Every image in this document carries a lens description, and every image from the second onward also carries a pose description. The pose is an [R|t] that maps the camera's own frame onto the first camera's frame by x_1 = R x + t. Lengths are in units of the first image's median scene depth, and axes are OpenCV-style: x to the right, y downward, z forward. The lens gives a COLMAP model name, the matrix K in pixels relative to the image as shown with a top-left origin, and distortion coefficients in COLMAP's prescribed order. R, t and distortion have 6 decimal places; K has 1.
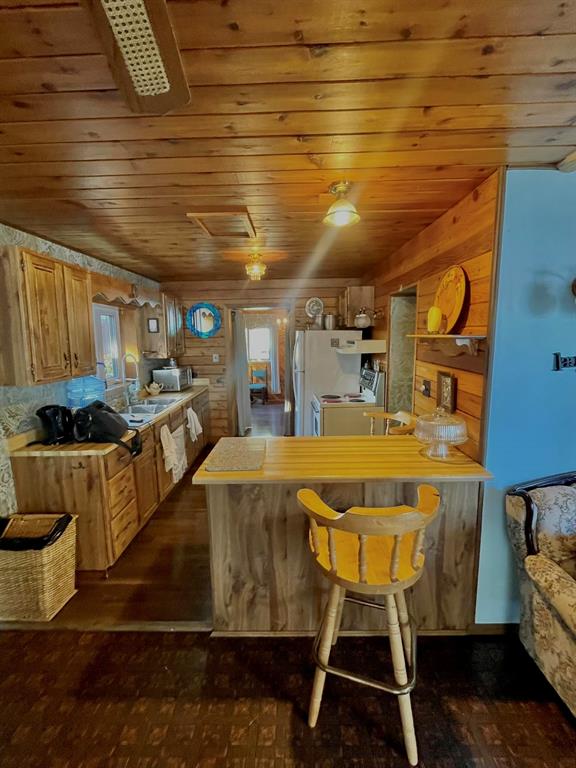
lens RADIAL K [[341.8, 0, 287.5], [0, 341.8, 385.1], [0, 0, 1]] dist [0.000712, -0.000008]
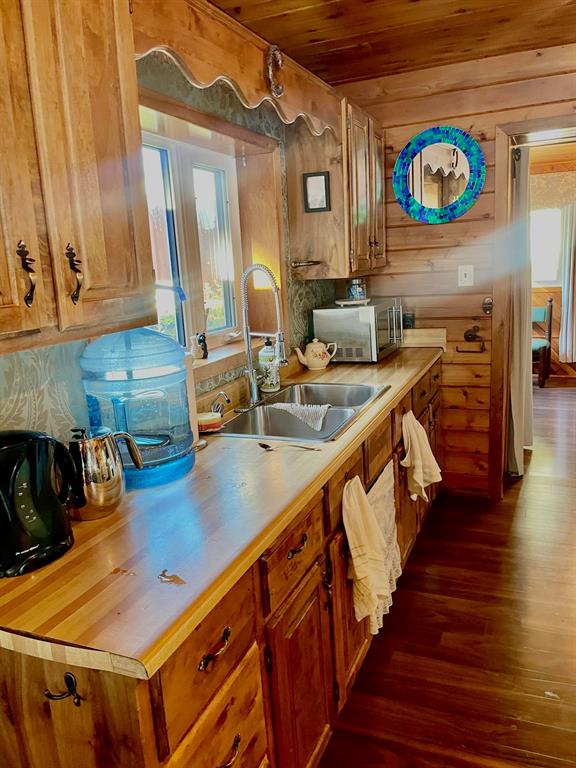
lens RADIAL K [[598.3, 0, 288.2], [0, 598.3, 383.5], [0, 0, 1]] dist [0.031987, -0.011638]
pose [[0.922659, 0.038916, -0.383647, -0.161933], [-0.008449, 0.996696, 0.080780, -0.014960], [0.385524, -0.071291, 0.919940, 0.367608]]
